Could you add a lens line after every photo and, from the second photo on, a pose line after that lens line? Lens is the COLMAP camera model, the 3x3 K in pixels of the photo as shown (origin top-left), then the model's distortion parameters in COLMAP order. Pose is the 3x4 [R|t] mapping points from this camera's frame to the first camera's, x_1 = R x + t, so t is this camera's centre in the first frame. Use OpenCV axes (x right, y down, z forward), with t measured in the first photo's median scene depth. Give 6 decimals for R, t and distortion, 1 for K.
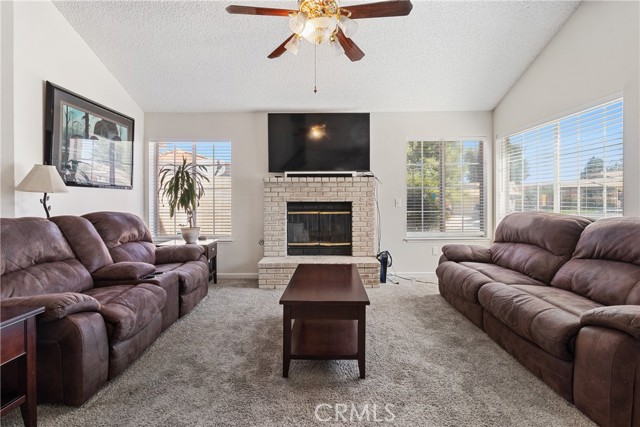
lens RADIAL K [[297.1, 0, 320.9], [0, 297.1, 204.5], [0, 0, 1]] dist [-0.000404, 0.000602]
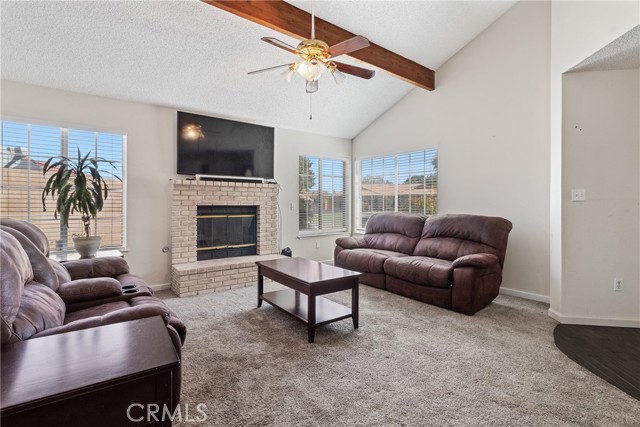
lens RADIAL K [[297.1, 0, 321.6], [0, 297.1, 212.5], [0, 0, 1]] dist [-0.000404, 0.000602]
pose [[0.802643, -0.012473, 0.596330, -0.445458], [0.003833, 0.999869, 0.015754, -0.000193], [-0.596448, -0.010359, 0.802585, -0.027138]]
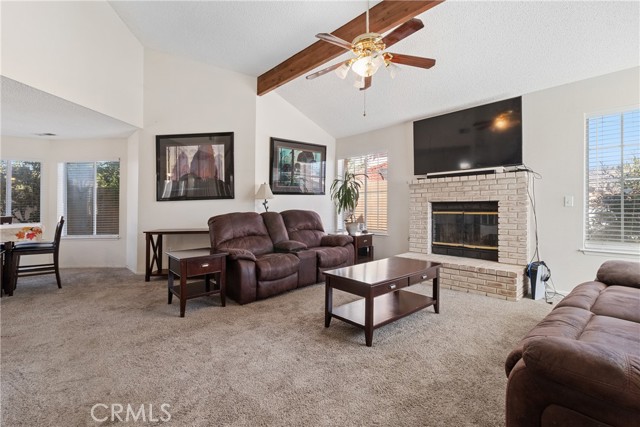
lens RADIAL K [[297.1, 0, 323.1], [0, 297.1, 201.2], [0, 0, 1]] dist [-0.000404, 0.000602]
pose [[0.678245, -0.013715, -0.734708, 0.485511], [0.006754, 0.999900, -0.012429, -0.001949], [0.734805, 0.003468, 0.678270, 0.012067]]
